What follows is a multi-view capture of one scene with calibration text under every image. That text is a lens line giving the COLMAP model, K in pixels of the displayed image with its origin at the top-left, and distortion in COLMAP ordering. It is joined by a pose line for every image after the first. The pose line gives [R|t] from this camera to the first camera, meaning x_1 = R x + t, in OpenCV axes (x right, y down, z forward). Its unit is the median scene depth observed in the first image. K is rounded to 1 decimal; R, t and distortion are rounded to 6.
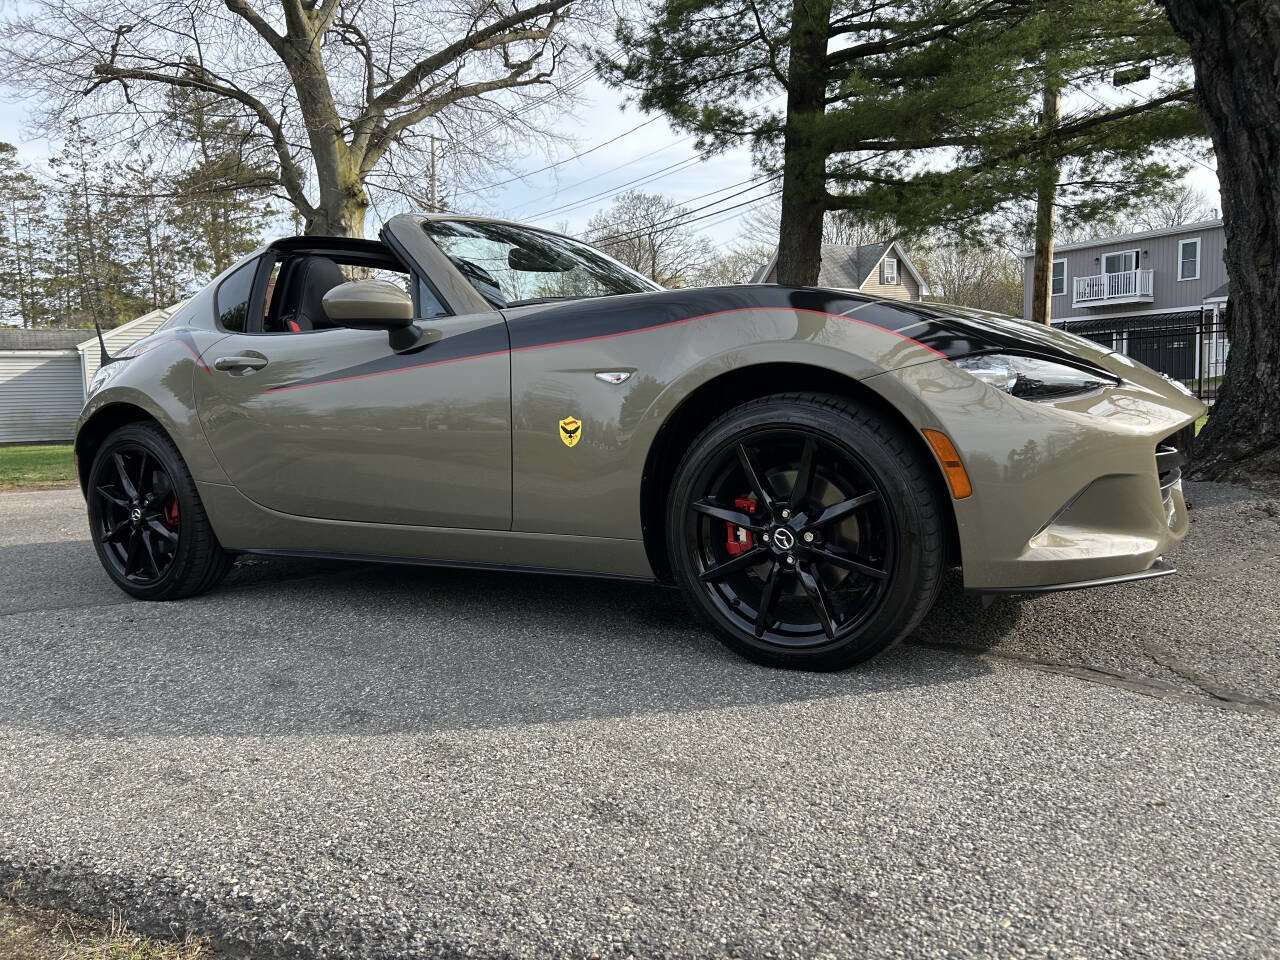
lens RADIAL K [[963.9, 0, 649.0], [0, 963.9, 484.4], [0, 0, 1]] dist [0.041521, -0.041598]
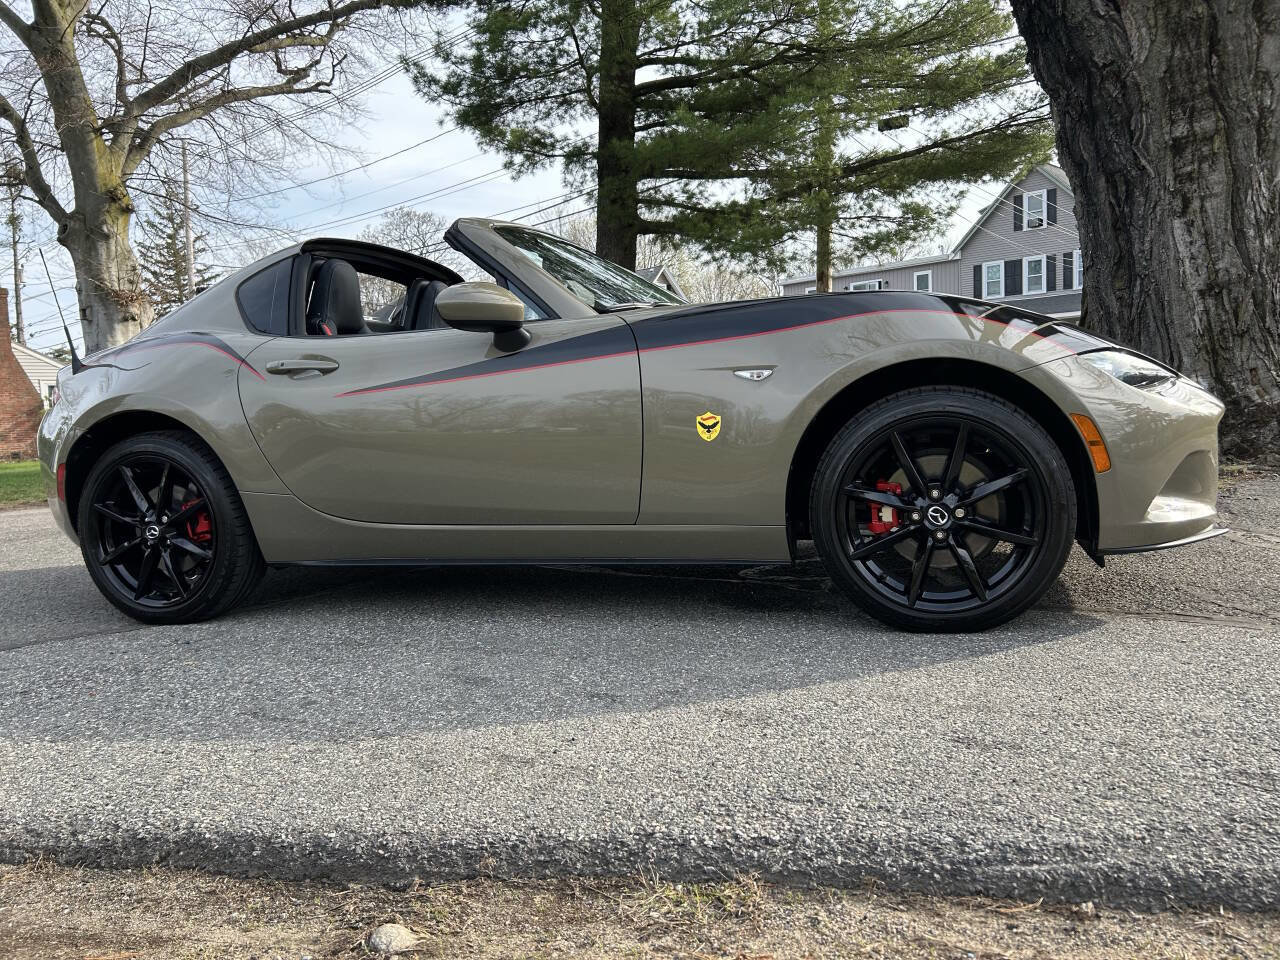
lens RADIAL K [[963.9, 0, 648.3], [0, 963.9, 482.6], [0, 0, 1]] dist [0.041521, -0.041598]
pose [[0.970887, -0.028412, 0.237846, -0.068975], [0.033945, 0.999239, -0.019198, 0.004299], [-0.237120, 0.026713, 0.971113, -0.001680]]
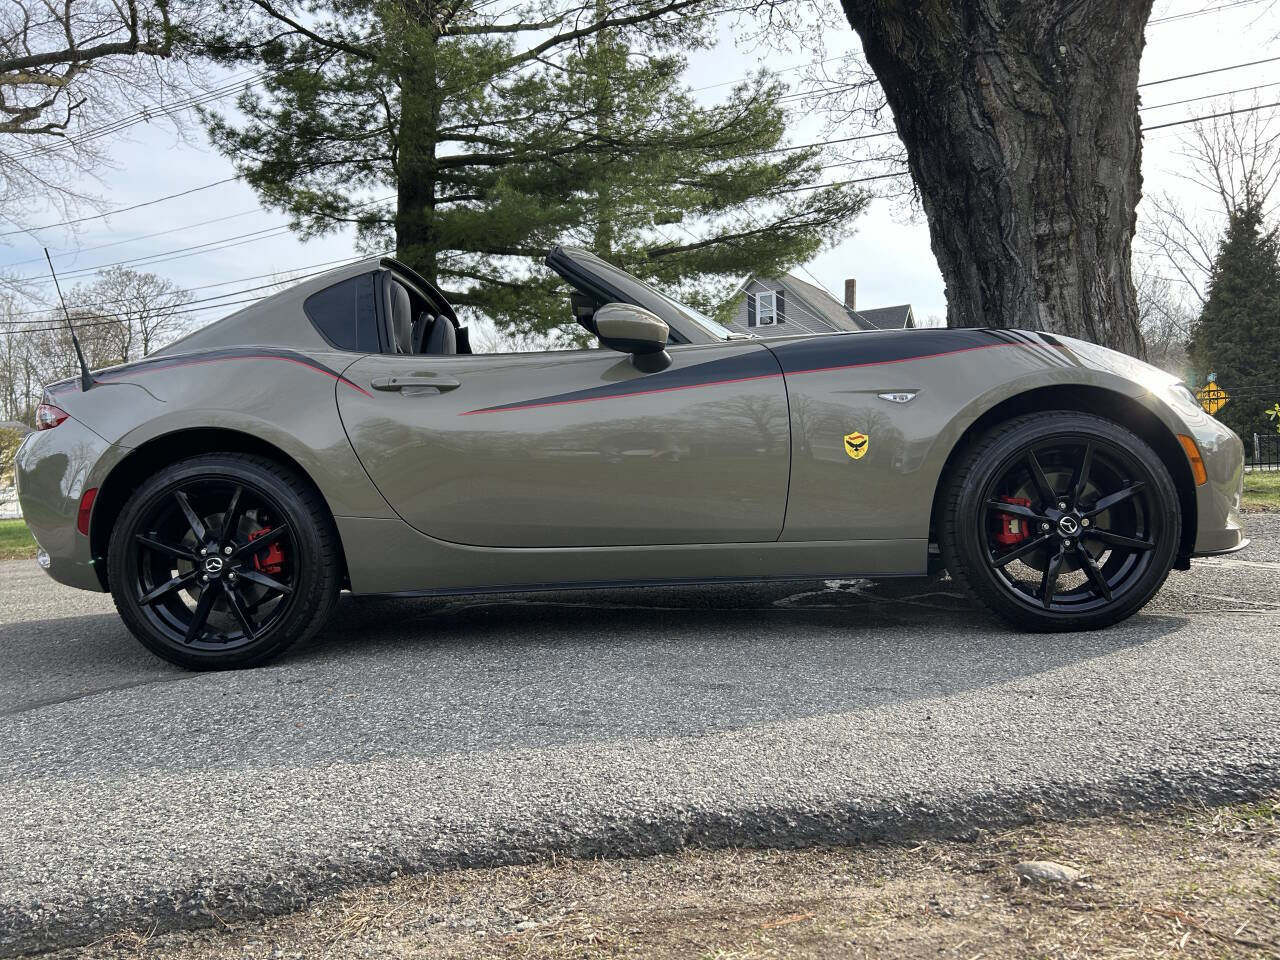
lens RADIAL K [[963.9, 0, 641.6], [0, 963.9, 479.0], [0, 0, 1]] dist [0.041521, -0.041598]
pose [[0.872844, 0.000673, 0.487999, -0.146553], [0.052460, 0.994075, -0.095202, 0.013473], [-0.485172, 0.108697, 0.867636, 0.025915]]
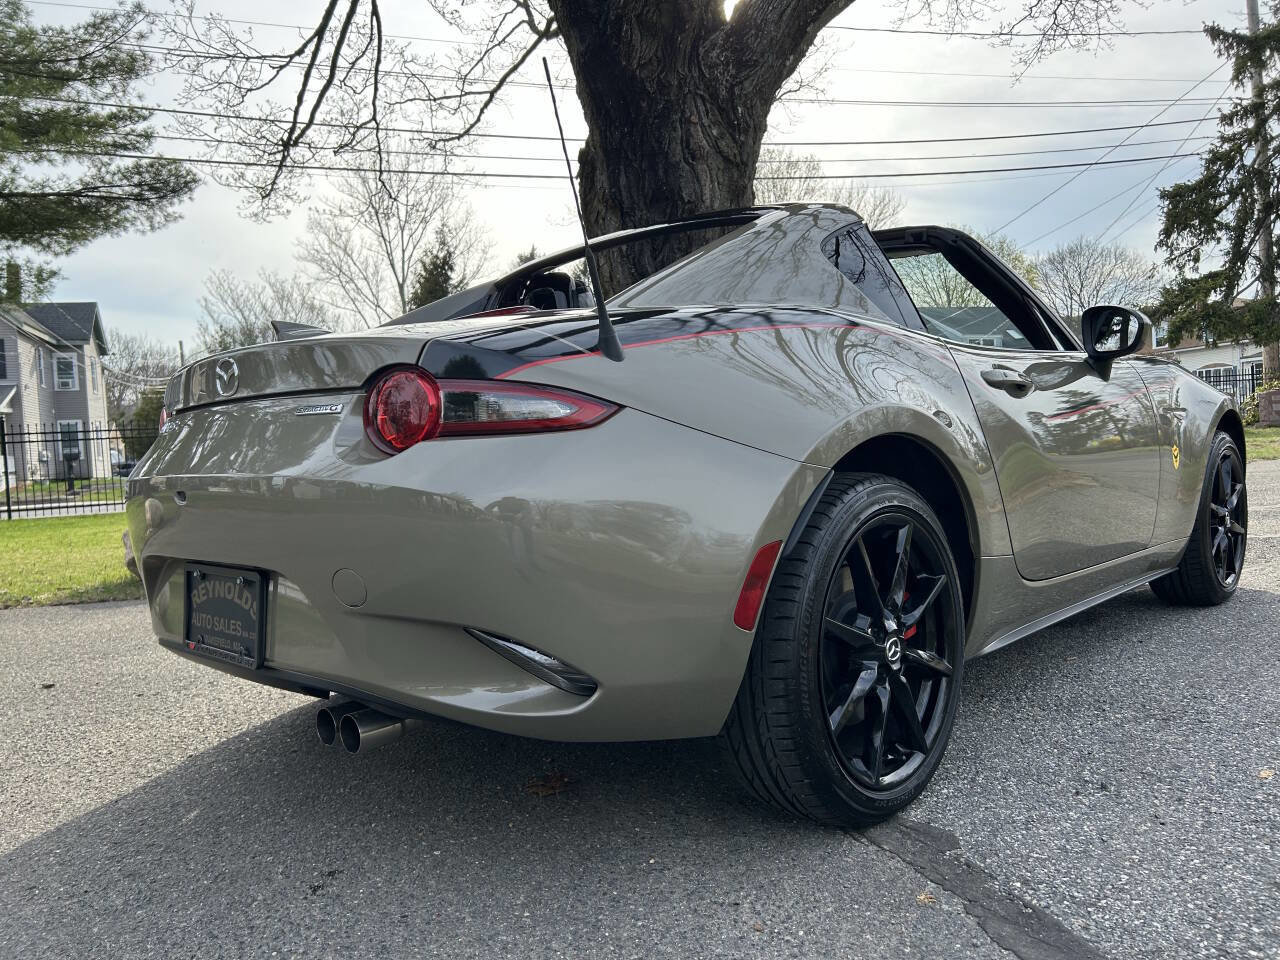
lens RADIAL K [[963.9, 0, 631.6], [0, 963.9, 481.5], [0, 0, 1]] dist [0.041521, -0.041598]
pose [[0.228741, -0.007301, 0.973460, -0.254397], [0.136414, 0.990346, -0.024627, -0.015401], [-0.963882, 0.138427, 0.227528, 0.241906]]
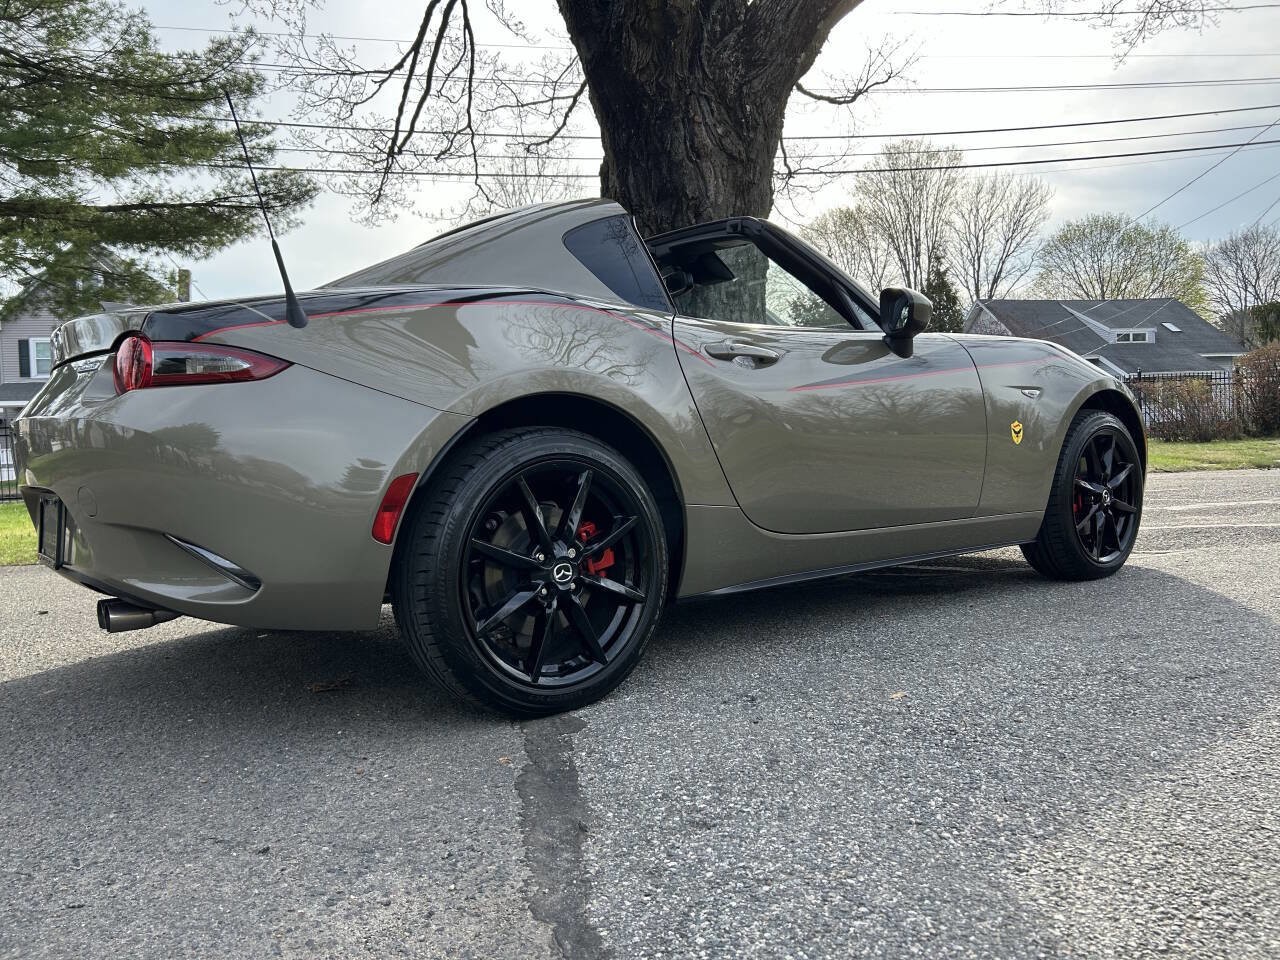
lens RADIAL K [[963.9, 0, 633.4], [0, 963.9, 483.8], [0, 0, 1]] dist [0.041521, -0.041598]
pose [[0.363702, -0.006490, 0.931493, -0.259758], [0.115098, 0.992626, -0.038024, 0.000800], [-0.924377, 0.121043, 0.361767, 0.175074]]
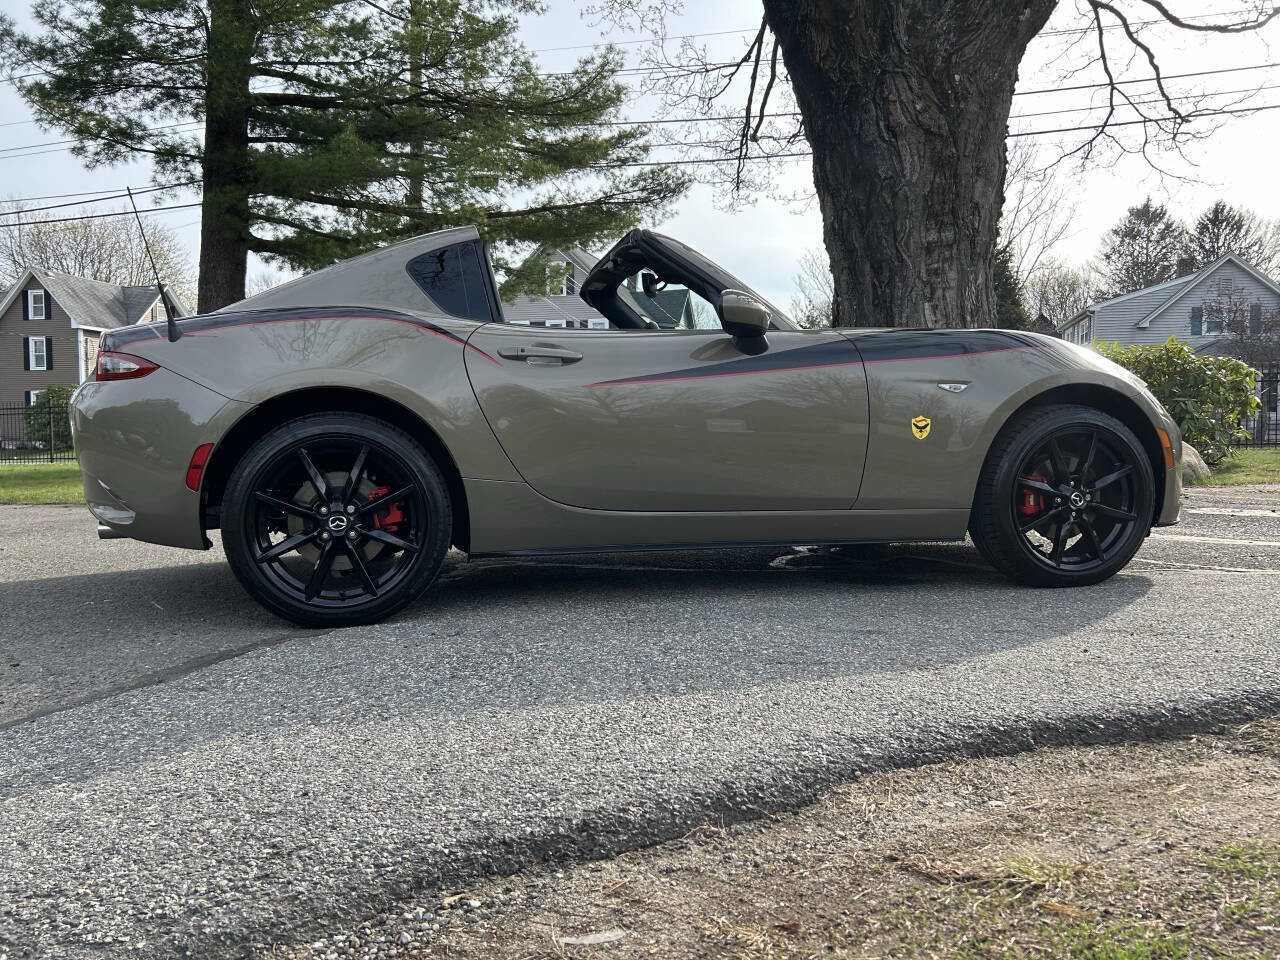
lens RADIAL K [[963.9, 0, 636.7], [0, 963.9, 484.4], [0, 0, 1]] dist [0.041521, -0.041598]
pose [[0.732984, 0.000019, 0.680245, -0.215995], [0.042794, 0.998018, -0.046140, 0.011326], [-0.678898, 0.062930, 0.731531, 0.053585]]
